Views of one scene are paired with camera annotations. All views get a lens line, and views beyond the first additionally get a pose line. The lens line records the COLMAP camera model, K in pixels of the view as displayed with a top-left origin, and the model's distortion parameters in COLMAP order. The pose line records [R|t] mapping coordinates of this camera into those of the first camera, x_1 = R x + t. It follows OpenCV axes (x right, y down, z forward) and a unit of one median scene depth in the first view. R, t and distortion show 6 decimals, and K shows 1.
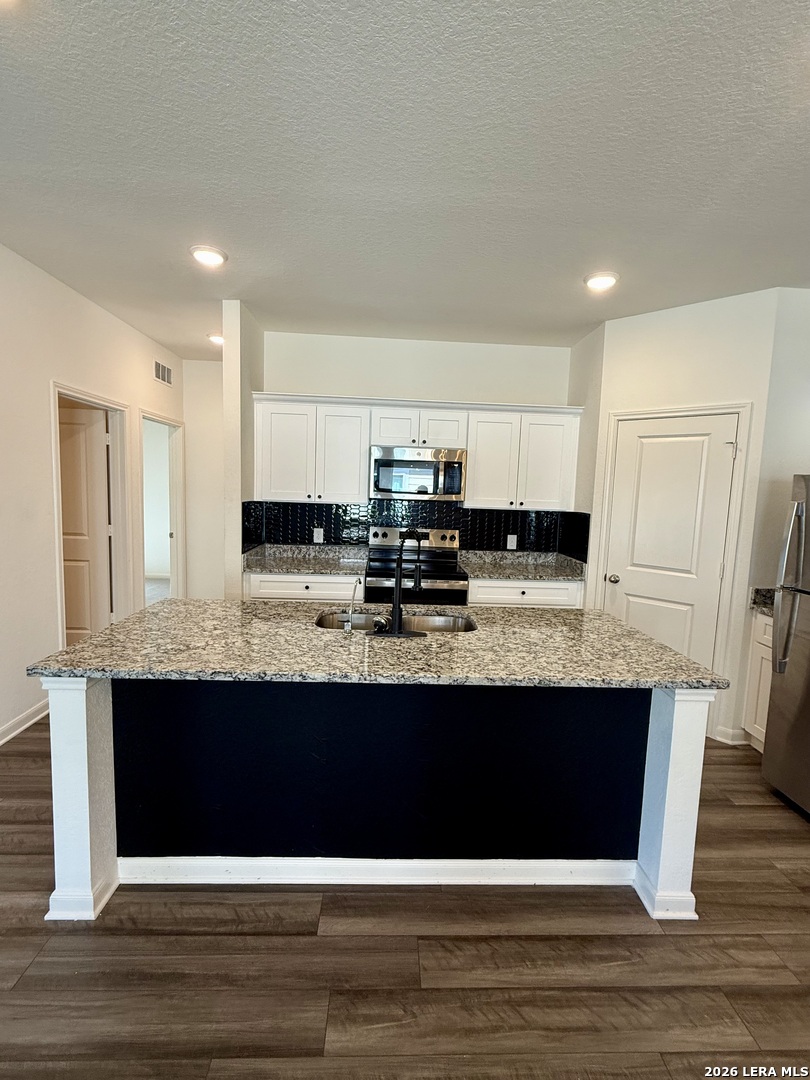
lens RADIAL K [[496.2, 0, 402.4], [0, 496.2, 530.7], [0, 0, 1]] dist [-0.000073, 0.000515]
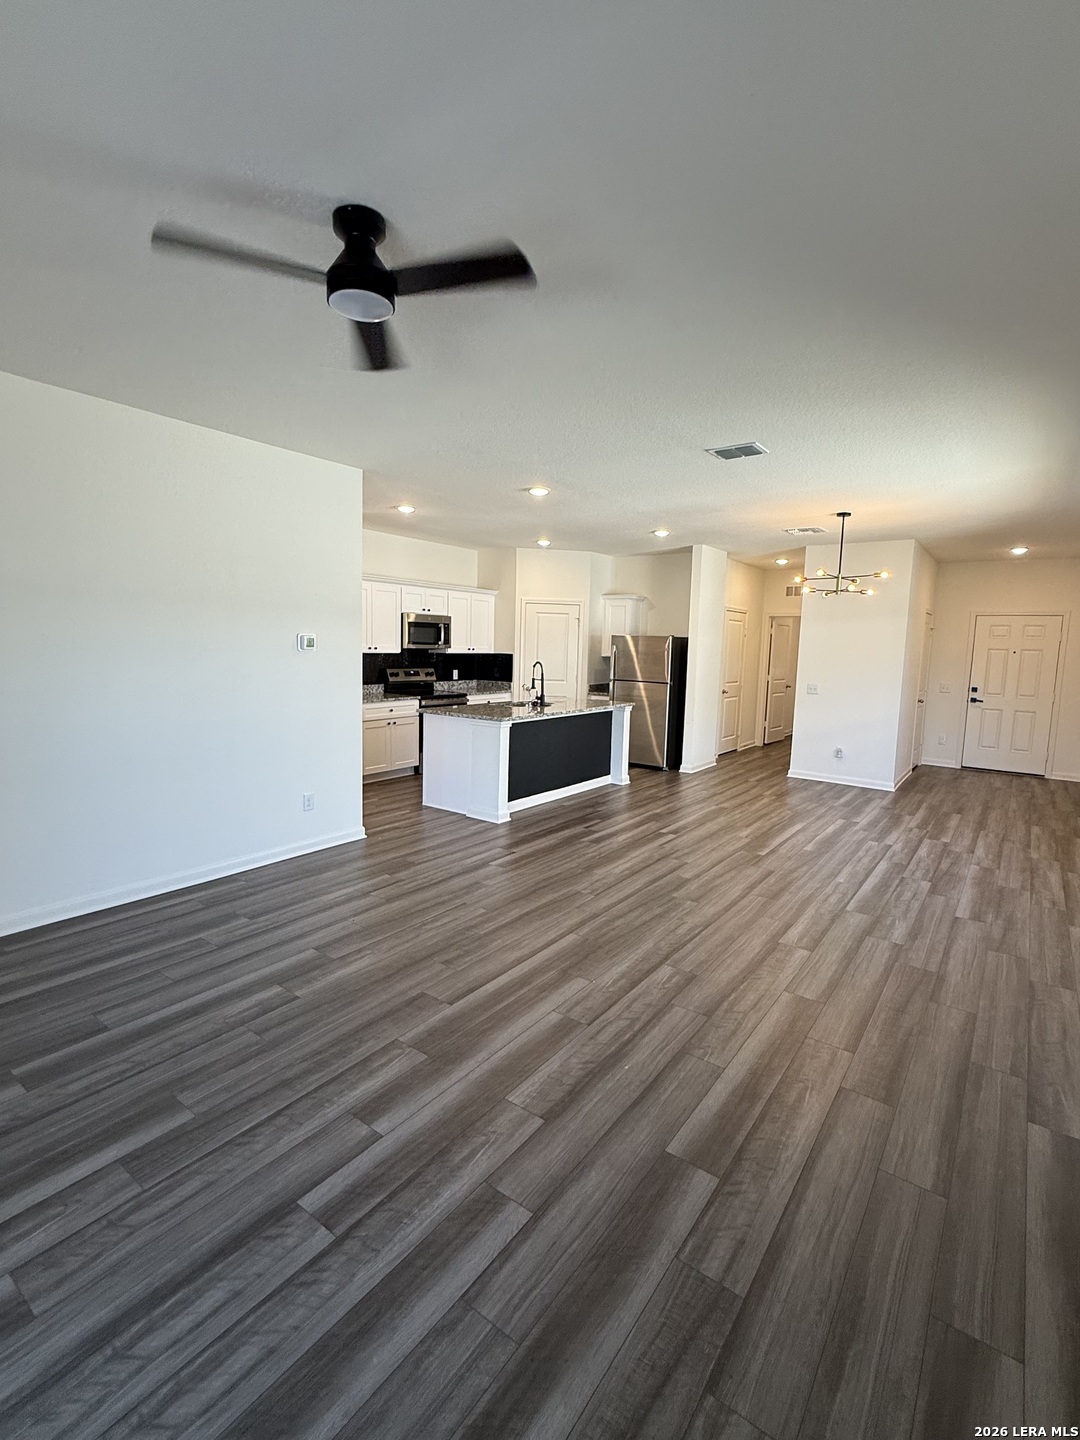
lens RADIAL K [[661.6, 0, 554.8], [0, 661.6, 729.7], [0, 0, 1]] dist [-0.000073, 0.000515]
pose [[0.610870, -0.122897, 0.782134, -1.334174], [0.057561, 0.992159, 0.110942, -0.018912], [-0.789636, -0.022750, 0.613154, -0.541436]]
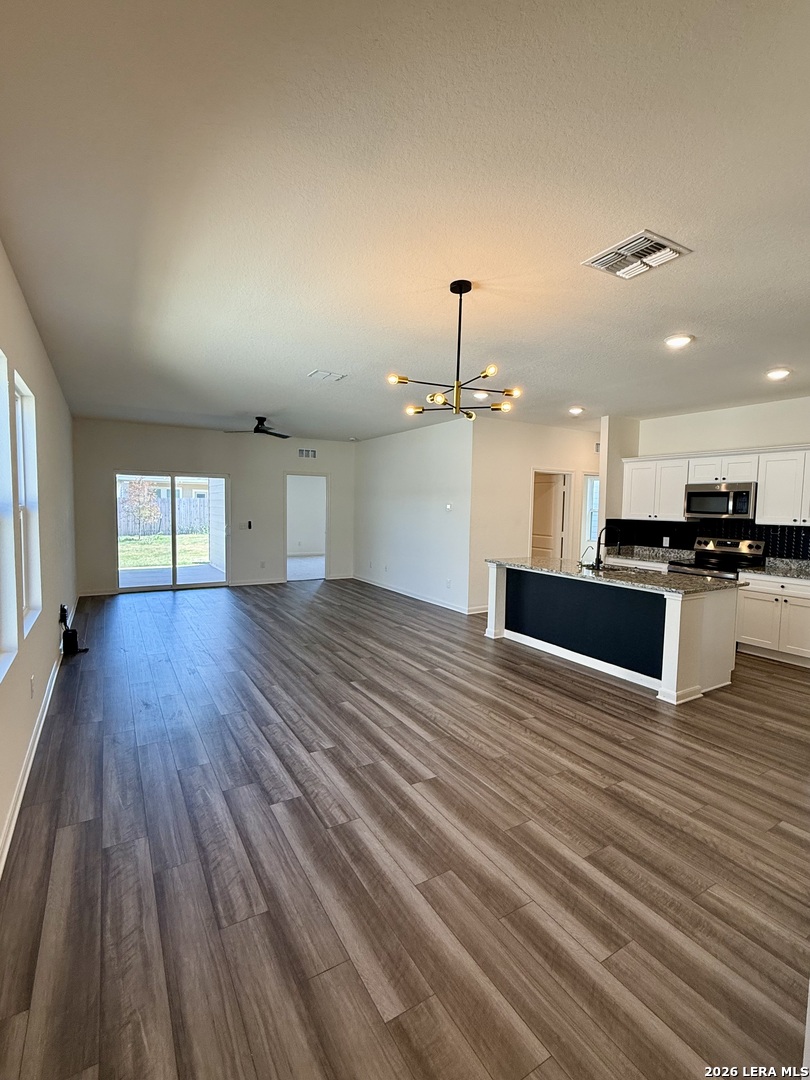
lens RADIAL K [[496.2, 0, 402.8], [0, 496.2, 537.8], [0, 0, 1]] dist [-0.000073, 0.000515]
pose [[0.482823, 0.030172, -0.875198, 0.875713], [-0.066727, 0.997768, -0.002414, 0.061775], [0.873172, 0.059565, 0.483758, -0.529639]]
